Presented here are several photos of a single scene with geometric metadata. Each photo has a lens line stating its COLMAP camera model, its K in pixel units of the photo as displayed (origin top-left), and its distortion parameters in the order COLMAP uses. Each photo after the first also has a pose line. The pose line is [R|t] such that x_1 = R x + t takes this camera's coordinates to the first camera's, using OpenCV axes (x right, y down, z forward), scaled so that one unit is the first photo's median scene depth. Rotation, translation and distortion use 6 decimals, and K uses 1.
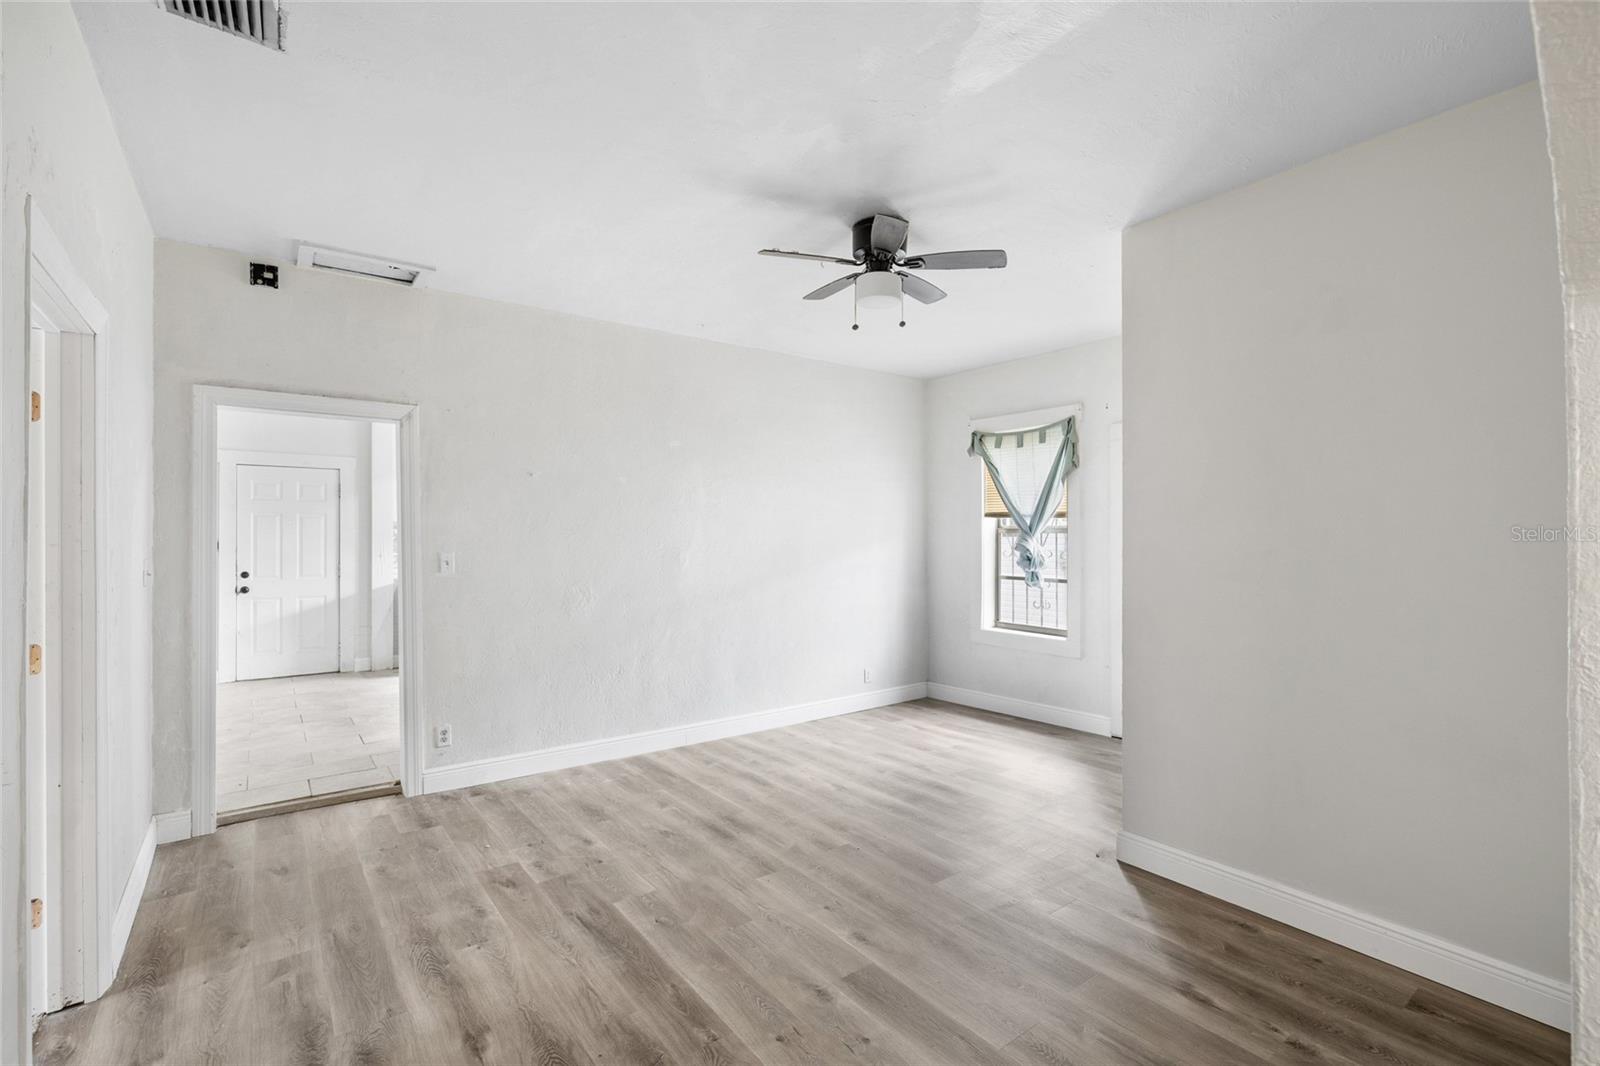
lens RADIAL K [[727.0, 0, 785.3], [0, 727.0, 536.5], [0, 0, 1]] dist [-0.000625, -0.001189]
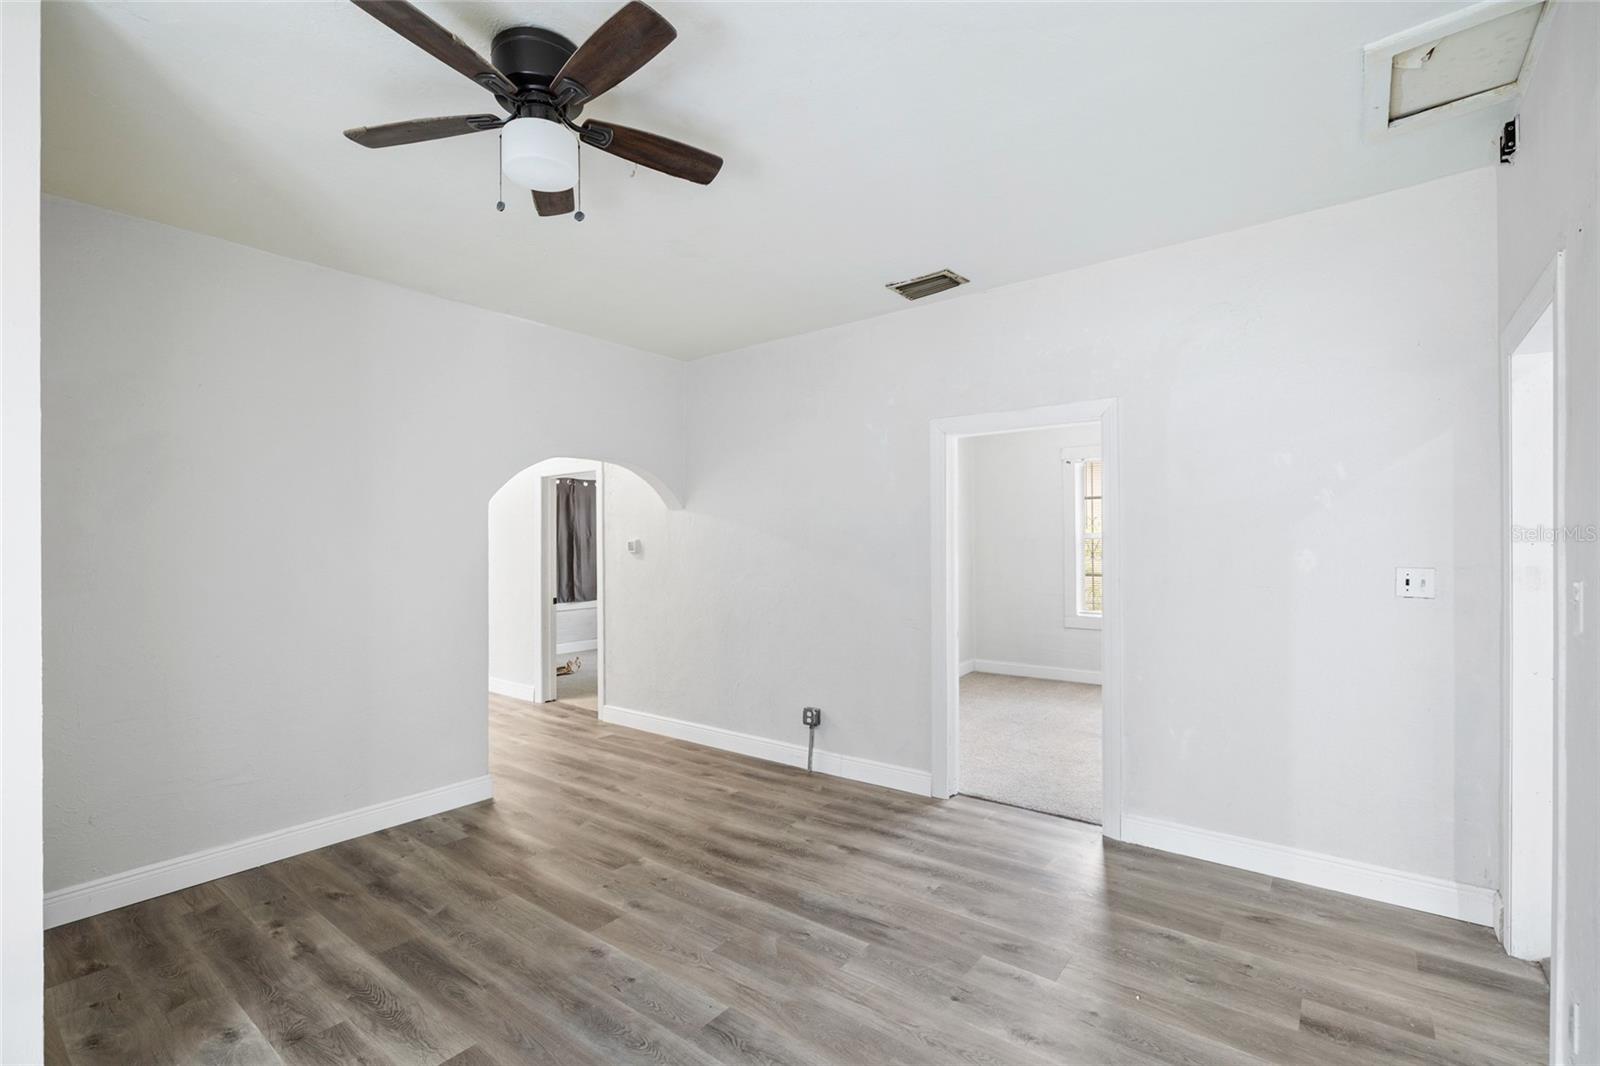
lens RADIAL K [[727.0, 0, 790.4], [0, 727.0, 539.7], [0, 0, 1]] dist [-0.000625, -0.001189]
pose [[-0.964428, 0.005385, -0.264292, 0.097786], [0.006837, 0.999966, -0.004576, -0.003270], [0.264258, -0.006220, -0.964432, 1.833169]]
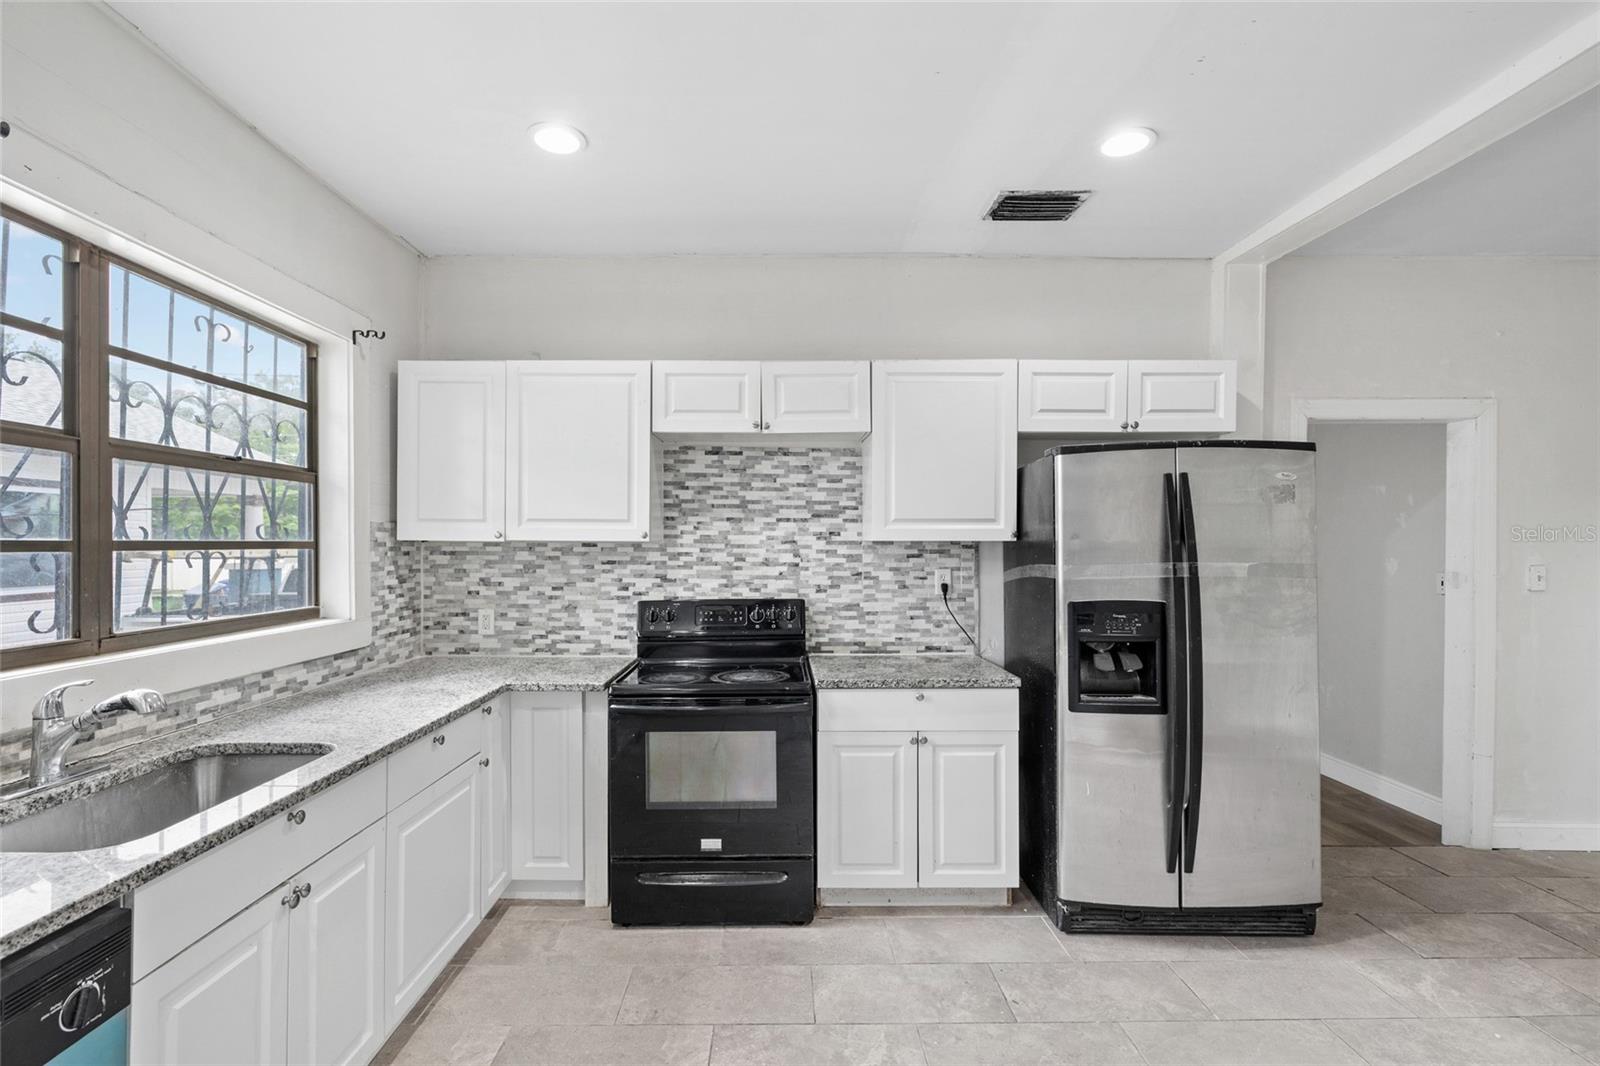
lens RADIAL K [[727.0, 0, 797.2], [0, 727.0, 543.1], [0, 0, 1]] dist [-0.000625, -0.001189]
pose [[-0.814577, 0.001884, 0.580053, -0.790078], [0.002560, 0.999997, 0.000348, -0.021030], [-0.580050, 0.001768, -0.814579, 2.876800]]
